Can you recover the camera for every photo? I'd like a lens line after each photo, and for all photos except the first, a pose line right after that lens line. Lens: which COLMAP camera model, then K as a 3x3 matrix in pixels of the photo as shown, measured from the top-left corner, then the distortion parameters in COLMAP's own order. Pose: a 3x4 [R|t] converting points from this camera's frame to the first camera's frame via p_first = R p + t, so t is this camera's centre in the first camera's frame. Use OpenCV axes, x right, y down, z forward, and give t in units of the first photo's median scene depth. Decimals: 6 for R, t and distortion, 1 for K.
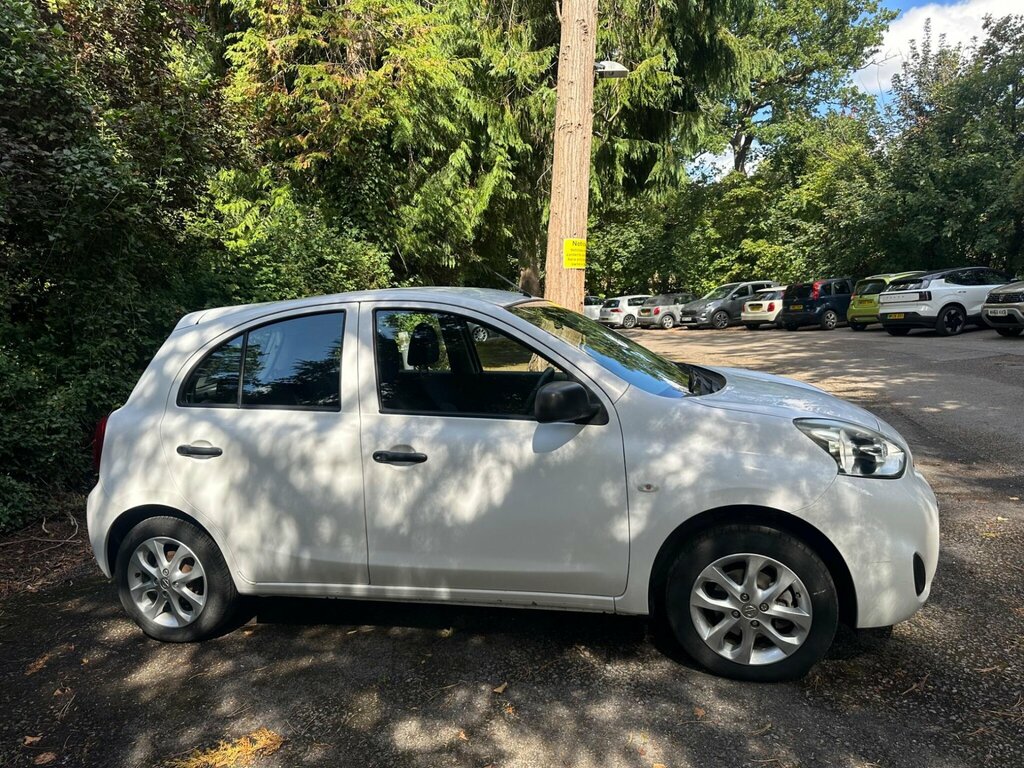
lens RADIAL K [[676.7, 0, 512.0], [0, 676.7, 384.0], [0, 0, 1]] dist [0.023154, -0.002910]
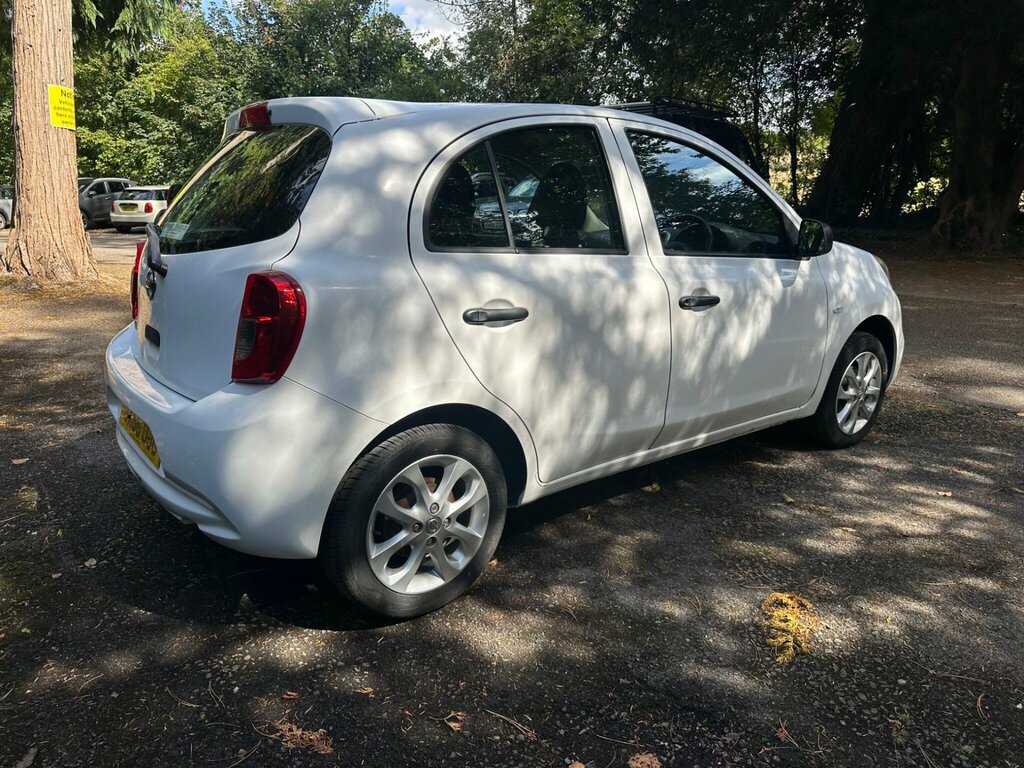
lens RADIAL K [[676.7, 0, 512.0], [0, 676.7, 384.0], [0, 0, 1]] dist [0.023154, -0.002910]
pose [[0.651070, -0.139391, 0.746109, -0.977270], [0.038164, 0.987761, 0.151235, 0.065838], [-0.758058, -0.069990, 0.648421, 0.550208]]
